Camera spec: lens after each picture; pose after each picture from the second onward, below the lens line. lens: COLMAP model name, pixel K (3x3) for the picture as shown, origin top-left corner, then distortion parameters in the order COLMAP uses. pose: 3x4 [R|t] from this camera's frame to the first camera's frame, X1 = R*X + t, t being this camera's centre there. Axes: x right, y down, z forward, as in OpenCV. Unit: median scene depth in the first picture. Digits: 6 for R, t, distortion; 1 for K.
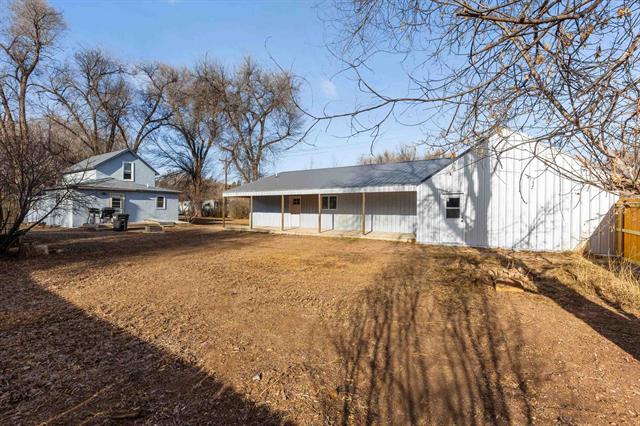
lens RADIAL K [[291.0, 0, 323.6], [0, 291.0, 207.9], [0, 0, 1]] dist [0.005665, 0.000836]
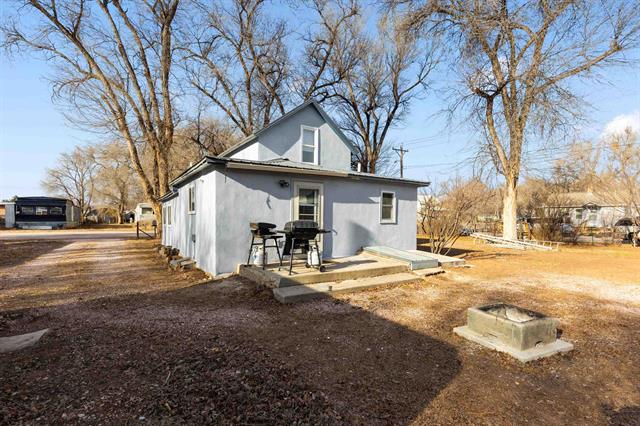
lens RADIAL K [[291.0, 0, 317.6], [0, 291.0, 215.8], [0, 0, 1]] dist [0.005665, 0.000836]
pose [[0.919042, -0.006071, -0.394112, -0.480320], [0.002761, 0.999956, -0.008966, -0.003536], [0.394149, 0.007152, 0.919019, 0.572813]]
